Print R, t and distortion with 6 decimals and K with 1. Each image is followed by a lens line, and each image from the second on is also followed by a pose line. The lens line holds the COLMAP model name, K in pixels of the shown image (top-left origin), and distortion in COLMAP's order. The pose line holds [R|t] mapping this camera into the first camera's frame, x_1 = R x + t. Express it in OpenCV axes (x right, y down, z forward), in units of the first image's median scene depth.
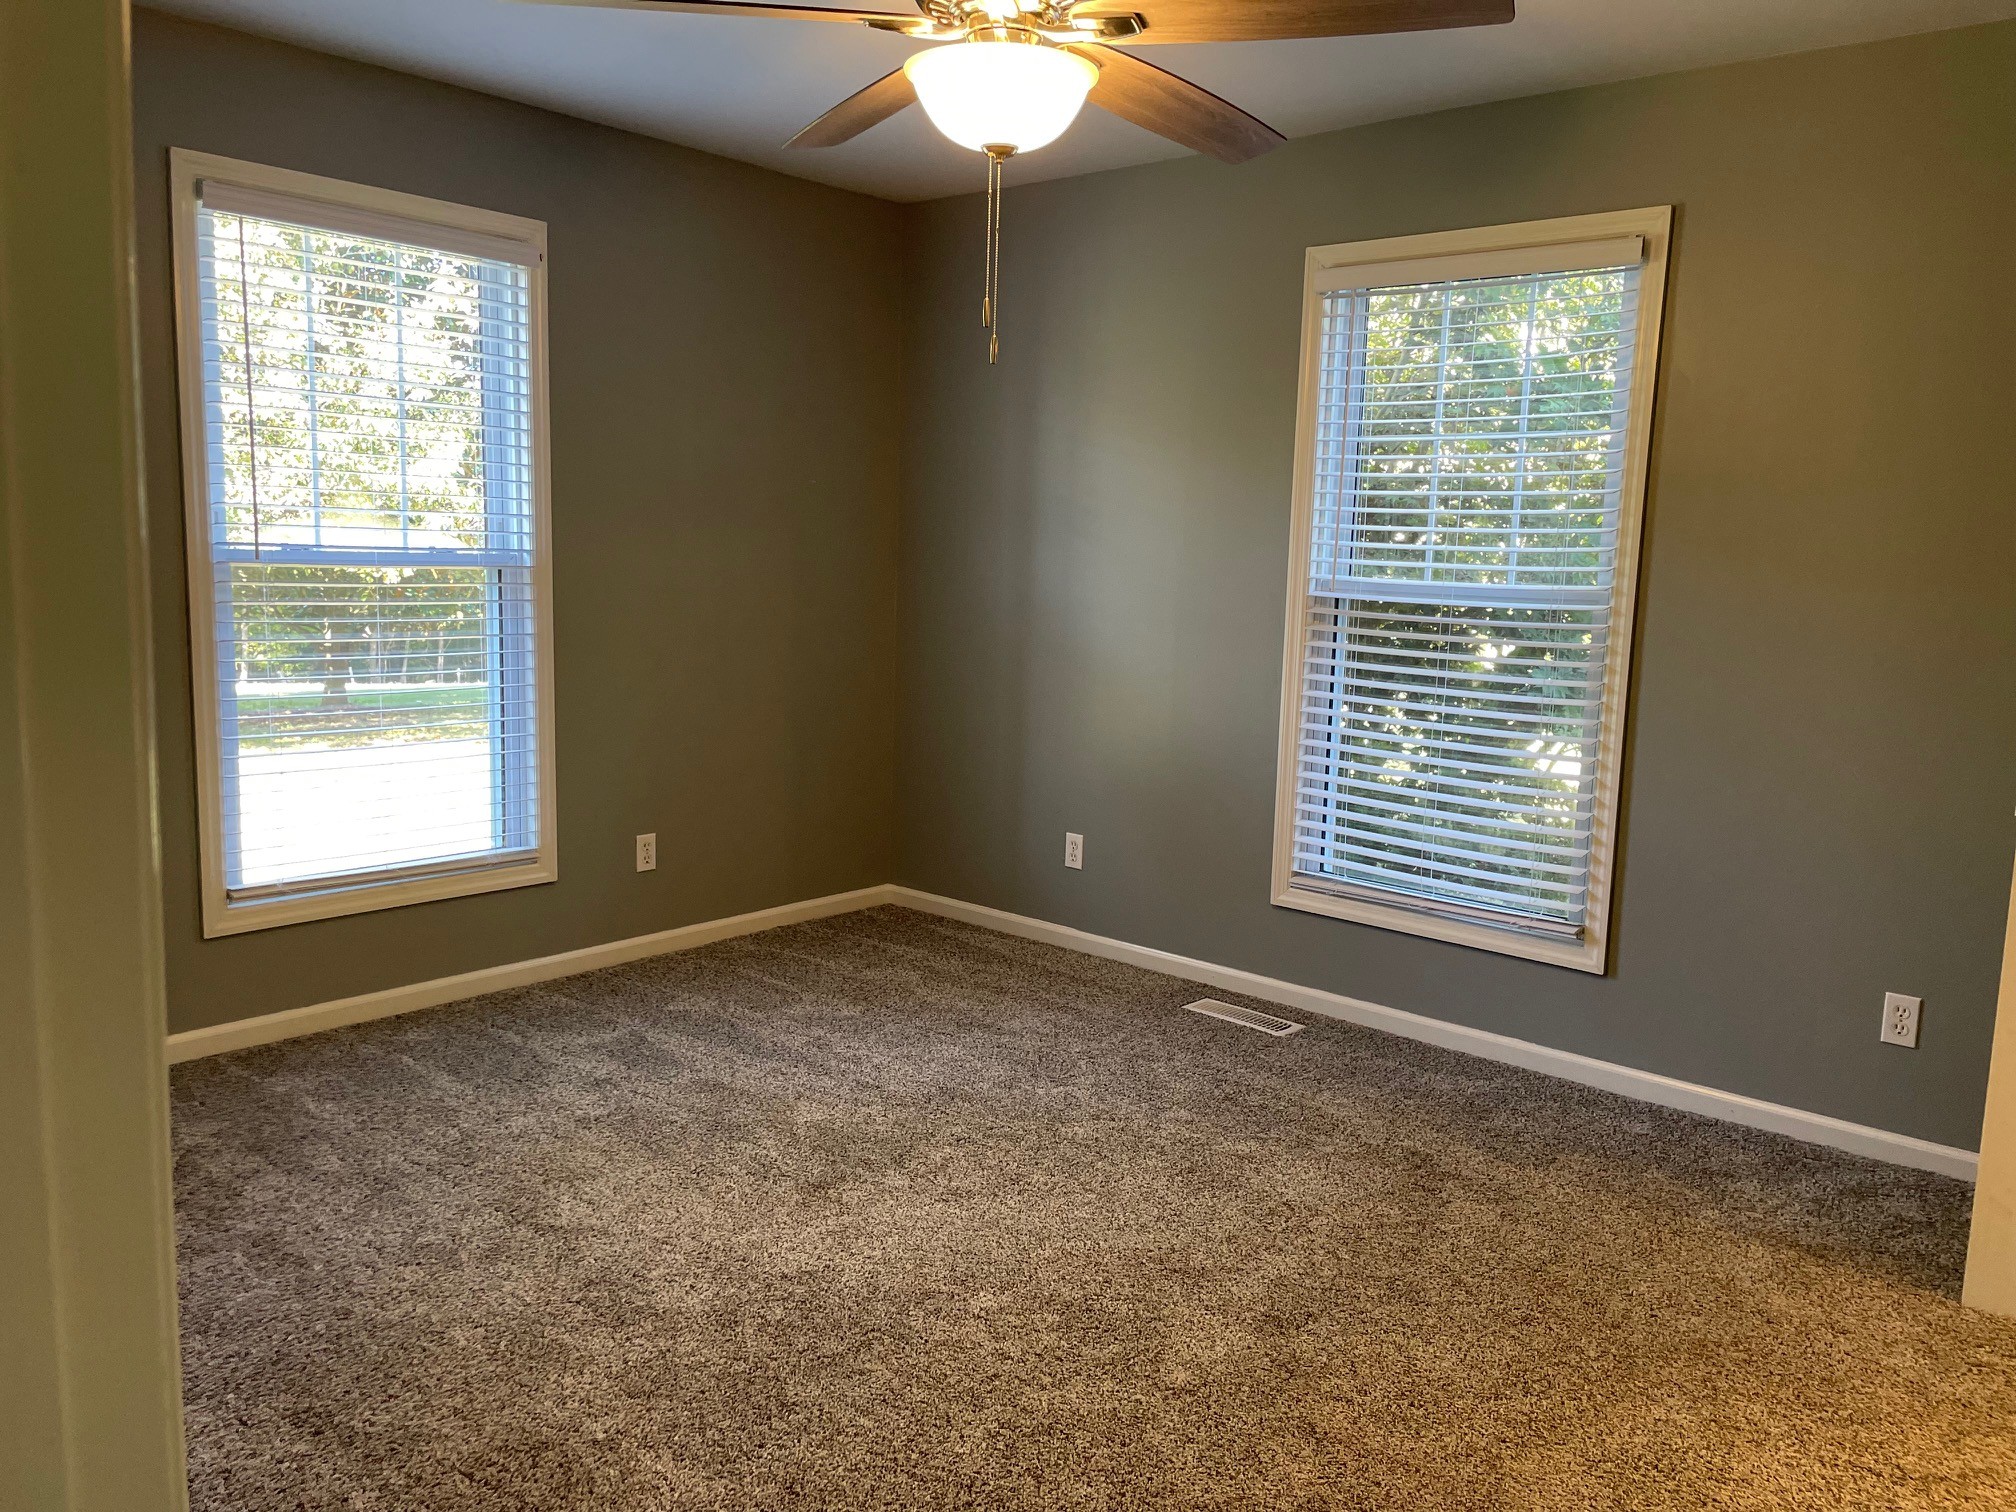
lens RADIAL K [[1526.4, 0, 1008.0], [0, 1526.4, 756.0], [0, 0, 1]] dist [0.082064, -0.114544]
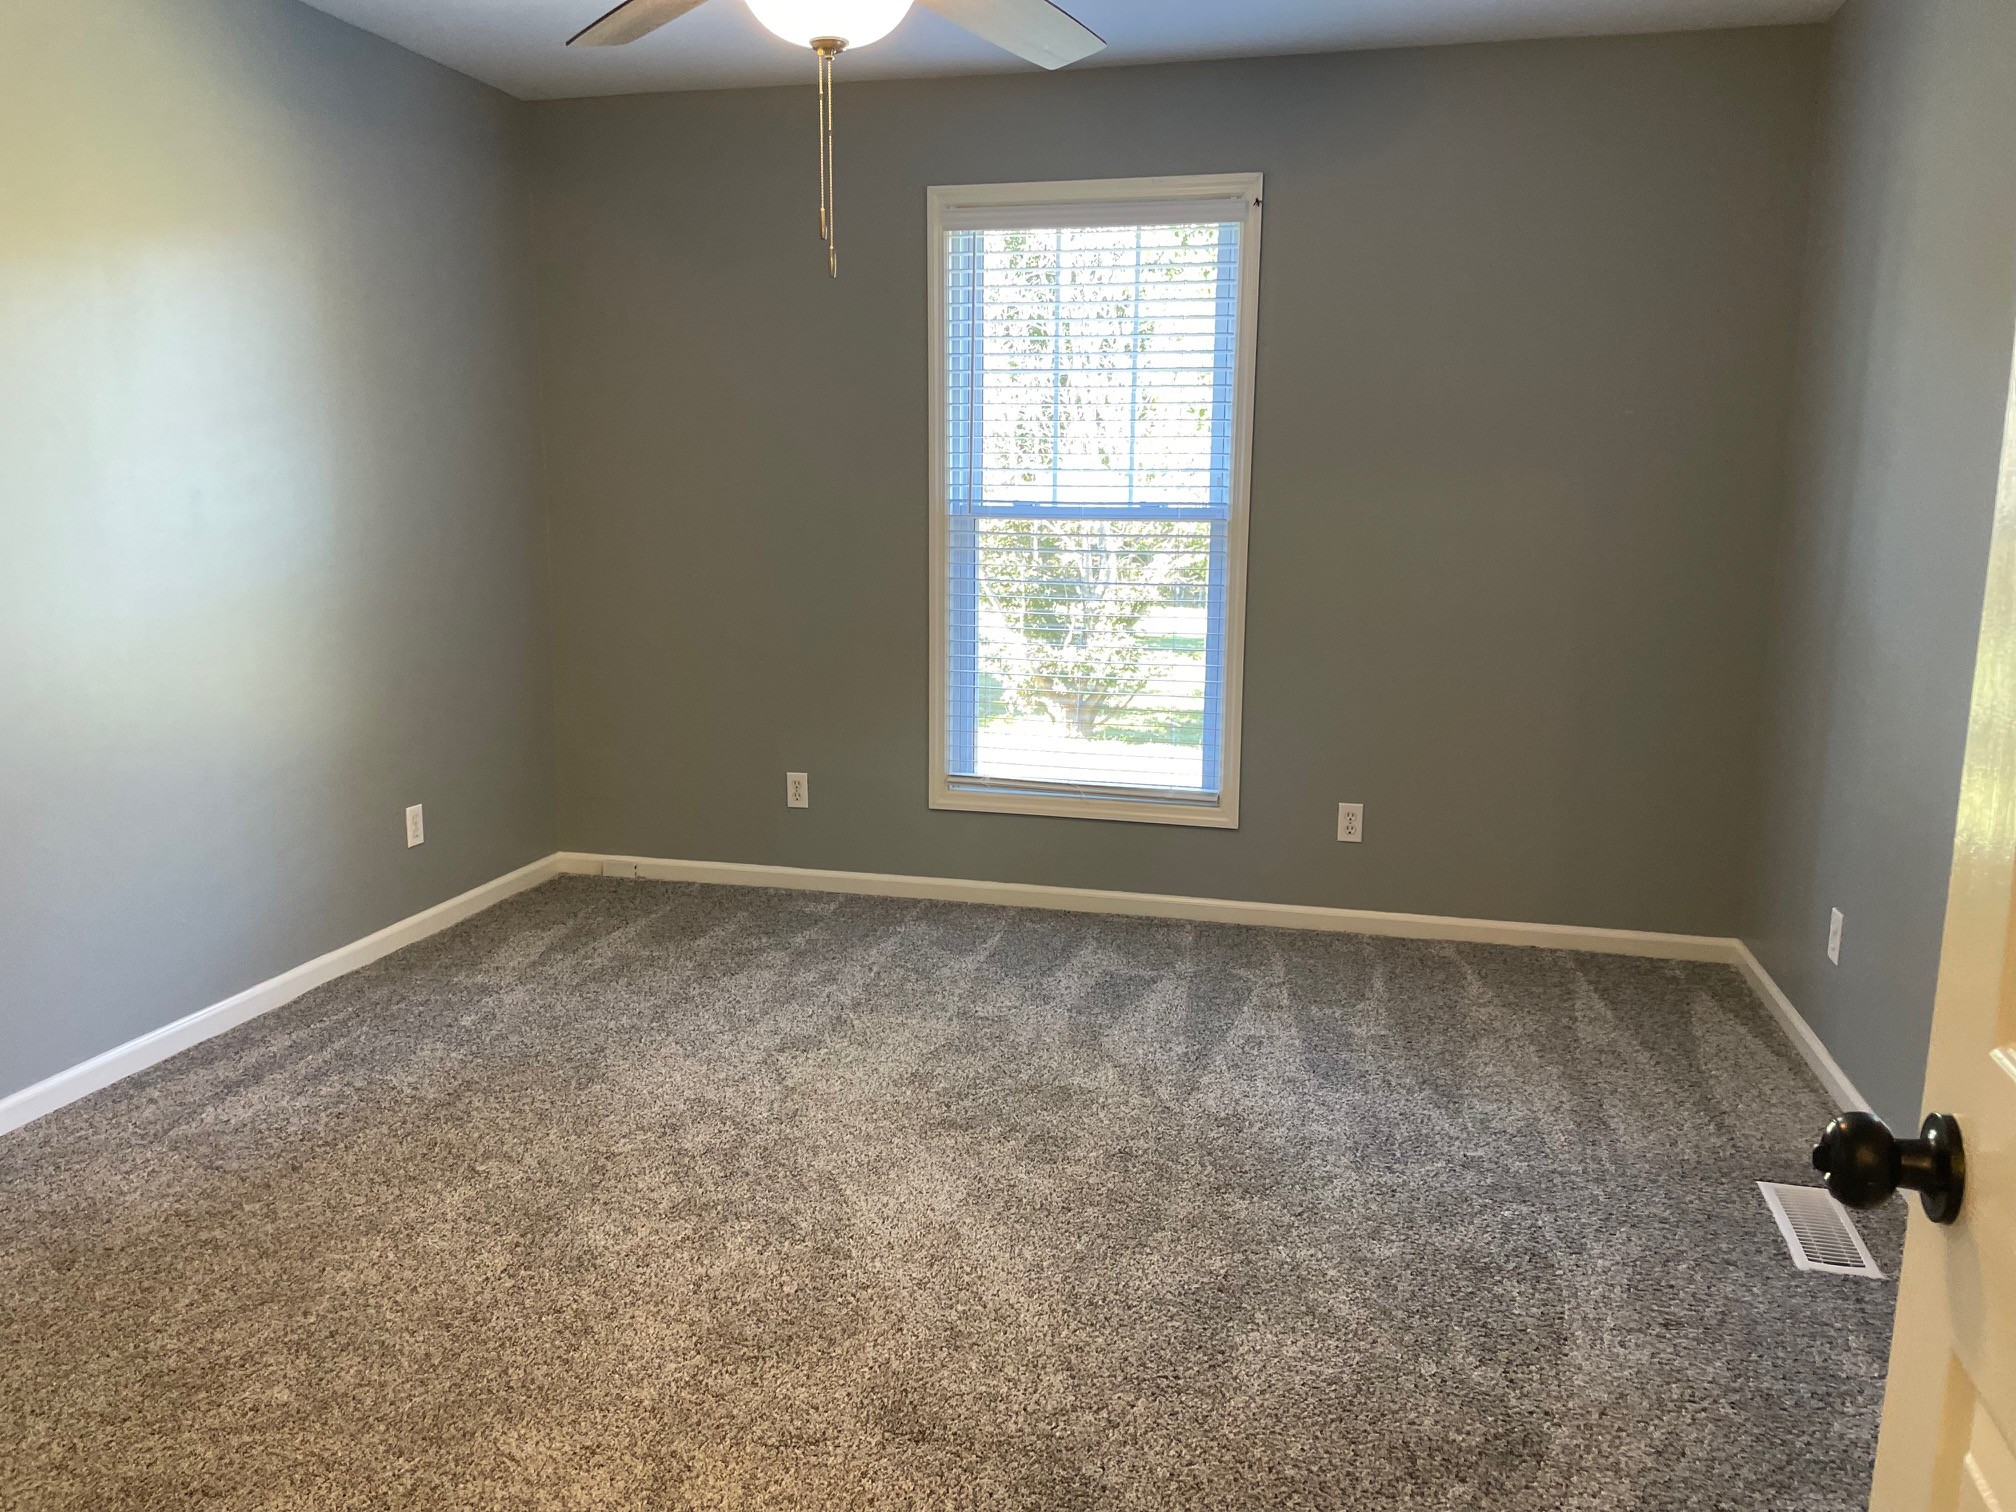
lens RADIAL K [[1526.4, 0, 1008.0], [0, 1526.4, 756.0], [0, 0, 1]] dist [0.082064, -0.114544]
pose [[0.460234, 0.131433, -0.878015, 0.556640], [-0.125076, 0.988716, 0.082442, -0.033261], [0.878943, 0.071876, 0.471480, 0.411415]]
